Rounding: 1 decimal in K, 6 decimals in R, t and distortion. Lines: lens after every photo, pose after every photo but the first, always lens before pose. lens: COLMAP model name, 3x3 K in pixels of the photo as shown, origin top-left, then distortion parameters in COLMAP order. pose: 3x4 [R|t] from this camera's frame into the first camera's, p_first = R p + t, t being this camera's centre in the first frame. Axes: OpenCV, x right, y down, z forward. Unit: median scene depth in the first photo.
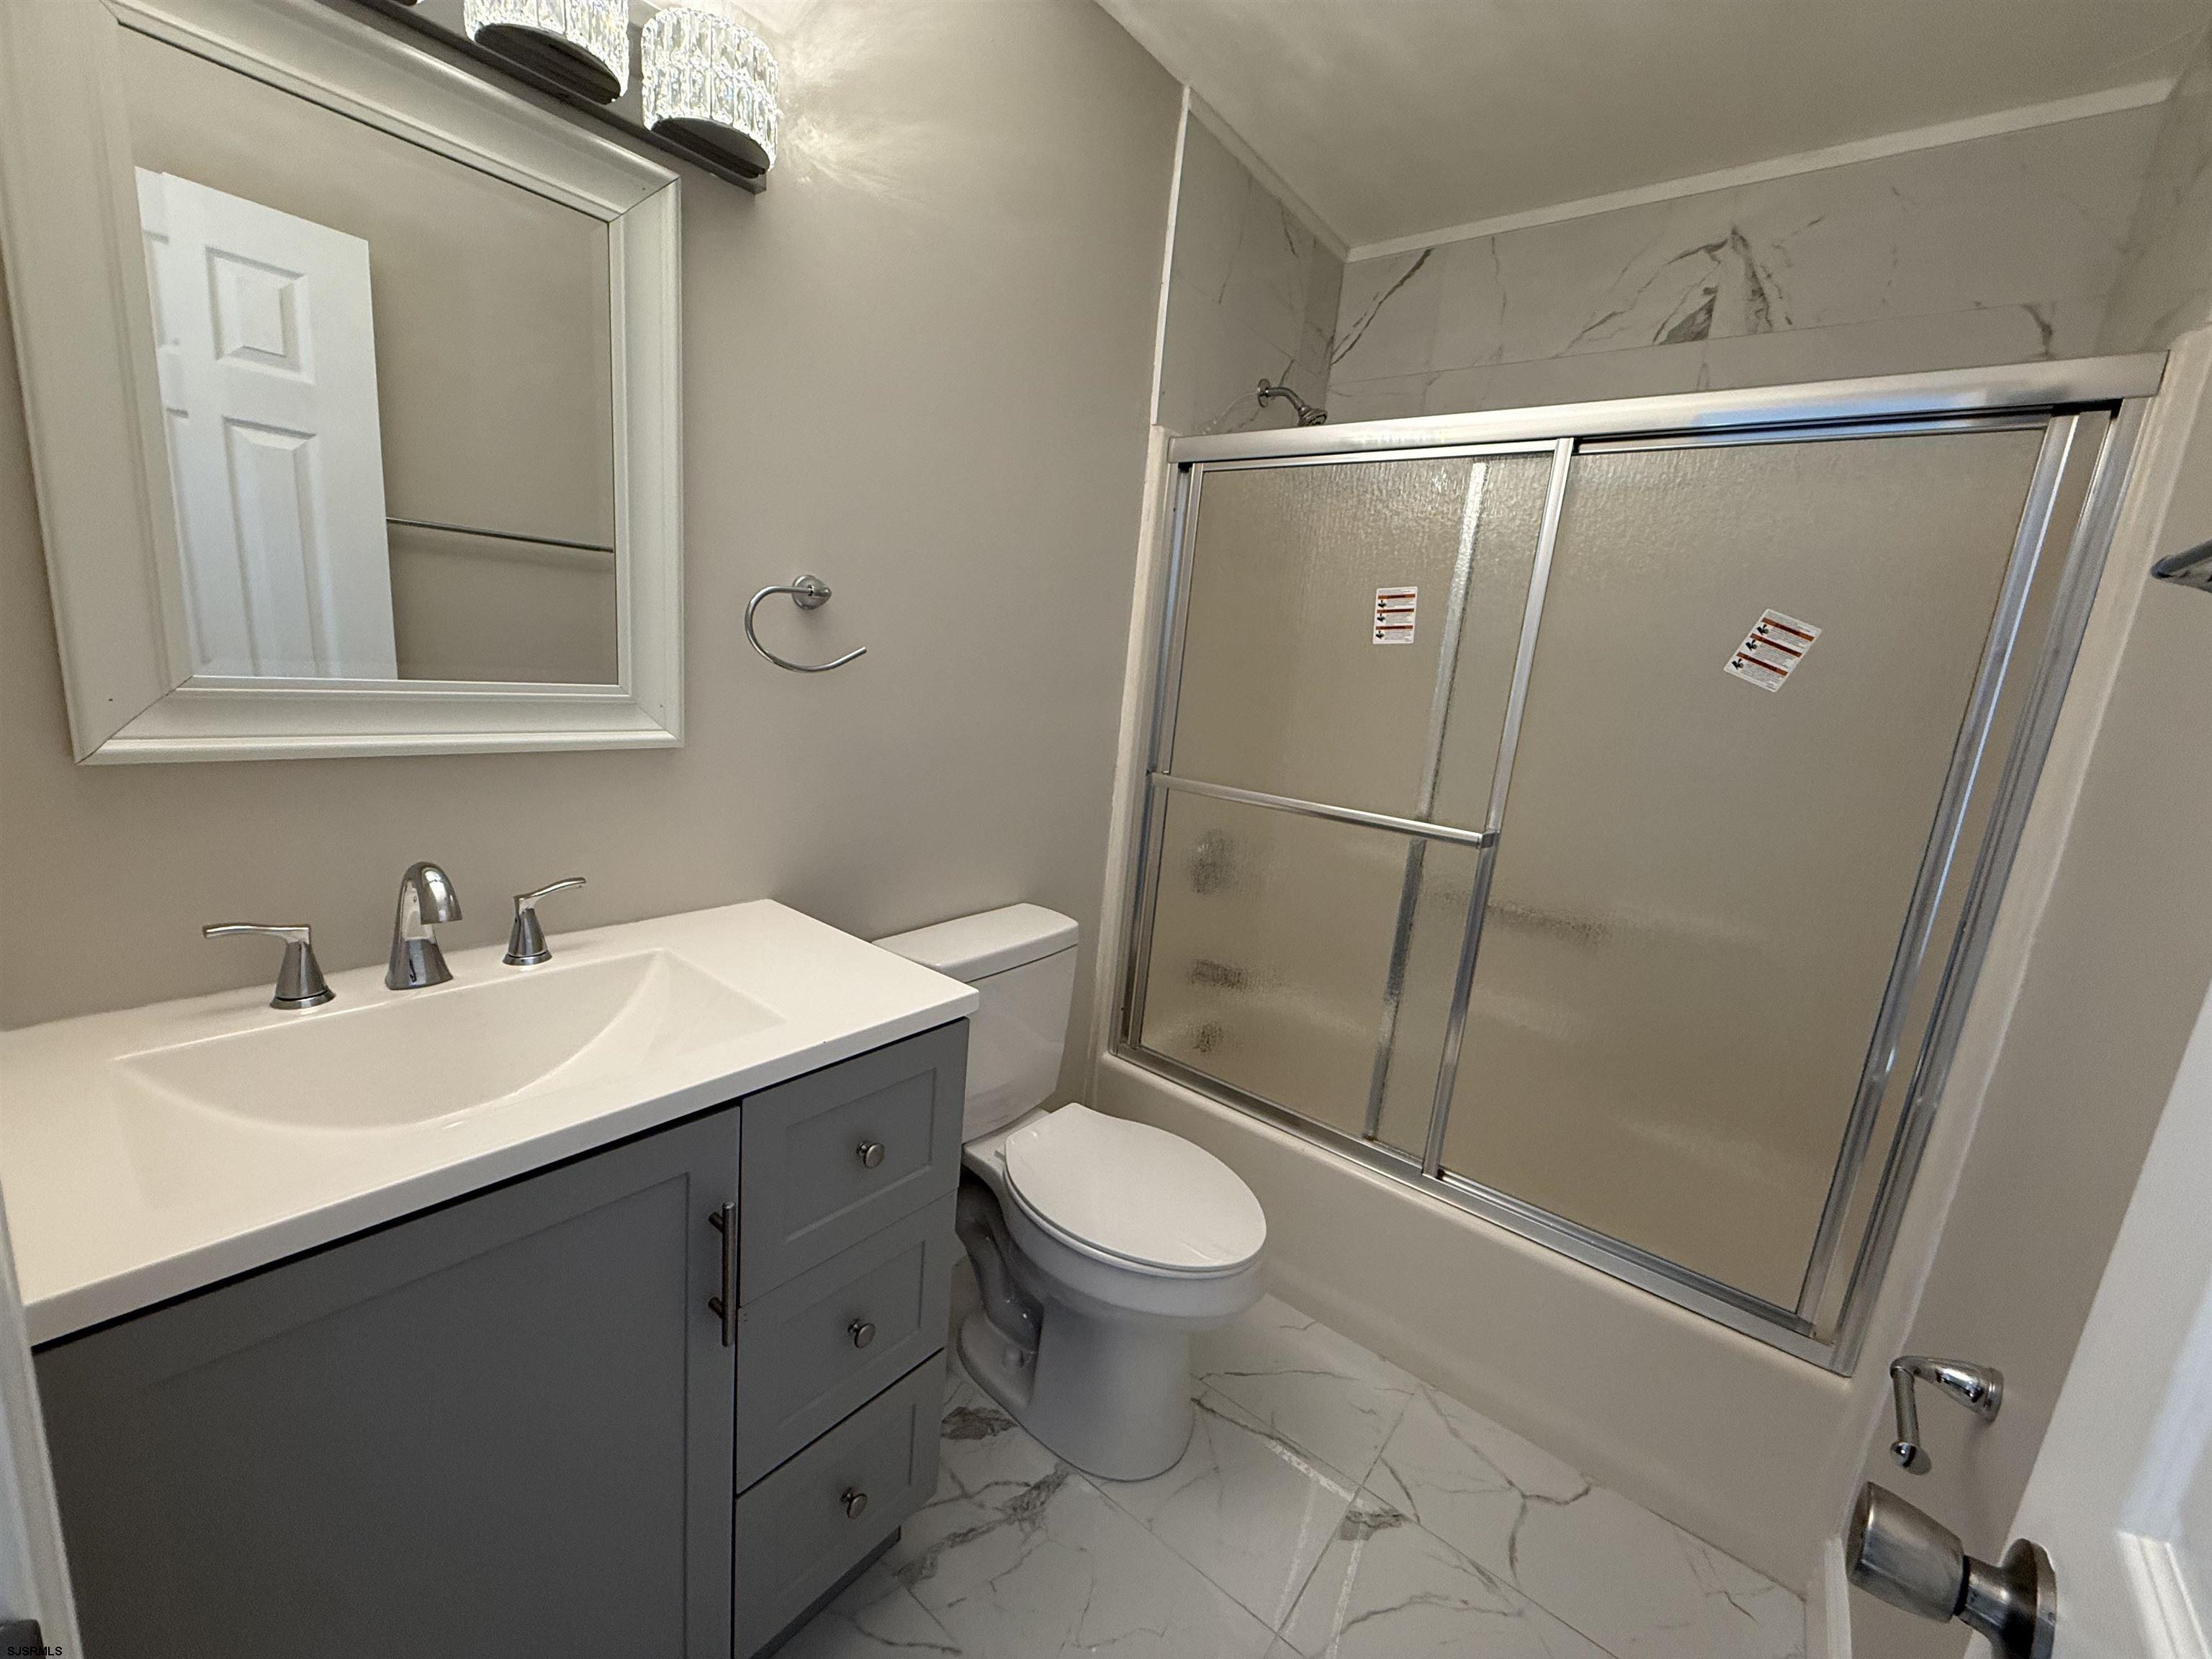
lens RADIAL K [[879.2, 0, 1104.5], [0, 879.2, 831.2], [0, 0, 1]] dist [-0.000095, 0.000014]
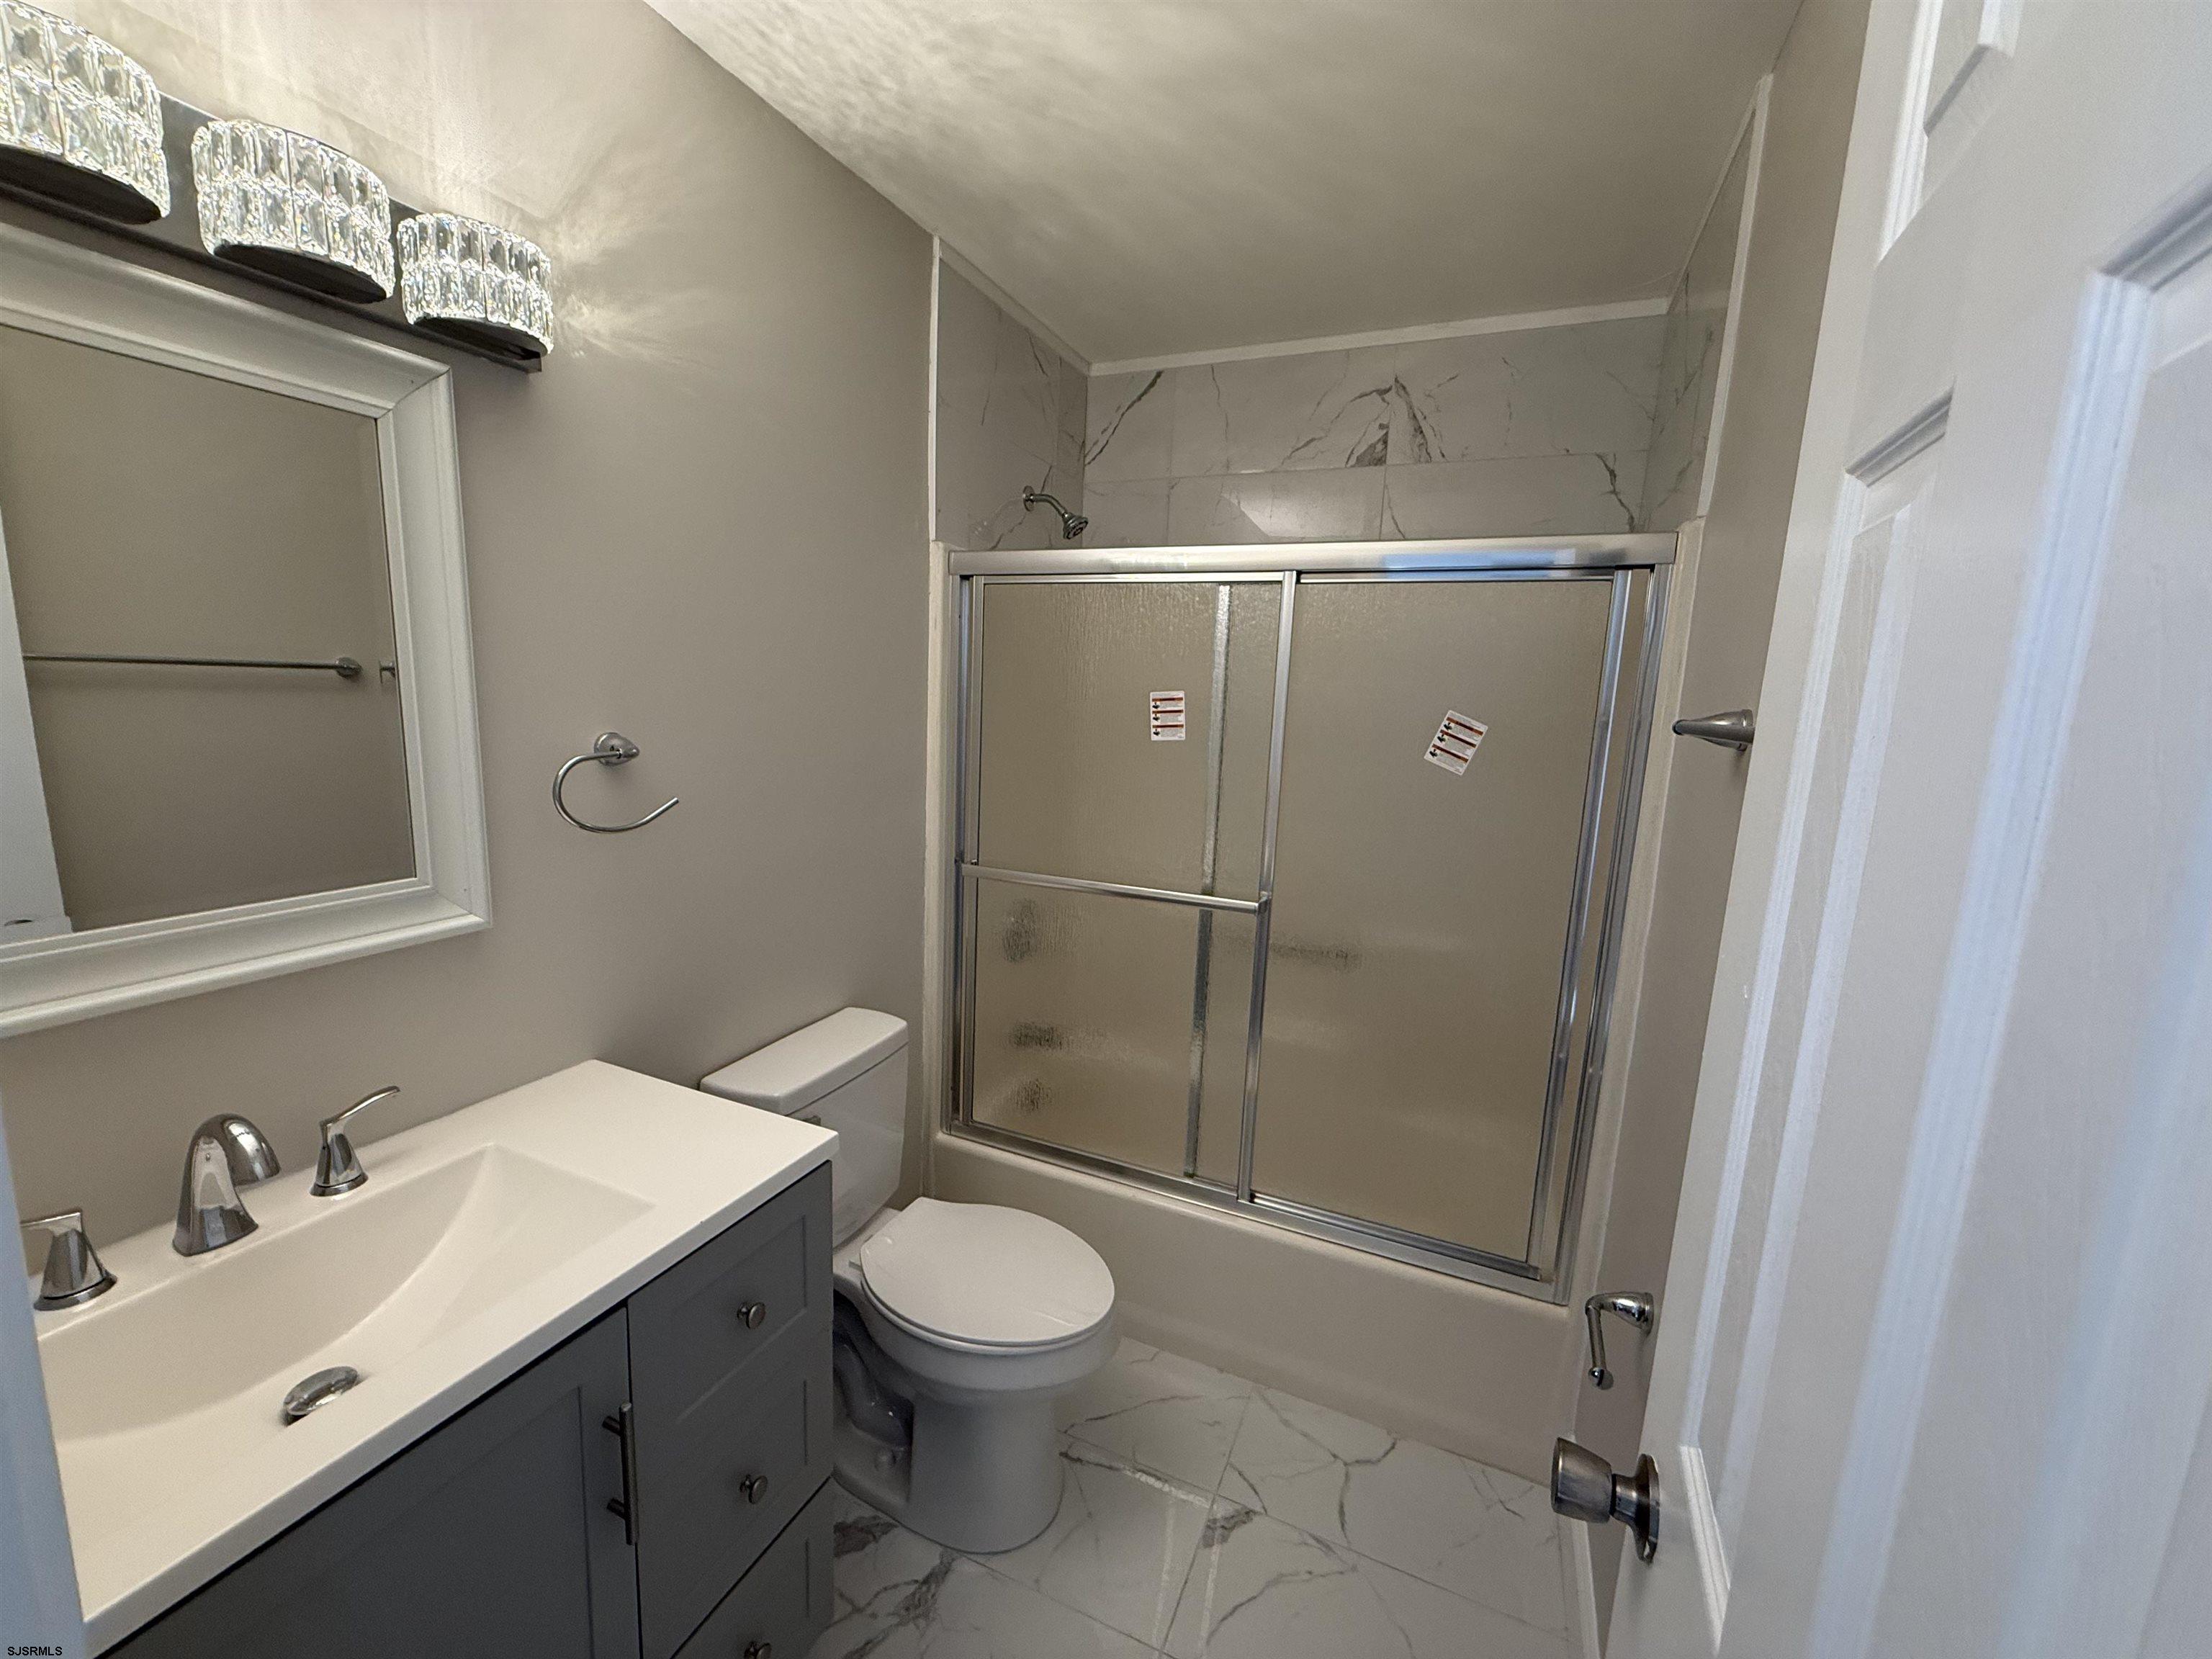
lens RADIAL K [[879.2, 0, 1105.1], [0, 879.2, 828.6], [0, 0, 1]] dist [-0.000095, 0.000014]
pose [[0.965570, -0.090866, 0.243759, -0.043740], [0.096726, 0.995237, -0.012151, -0.107109], [-0.241494, 0.035311, 0.969760, -0.092236]]
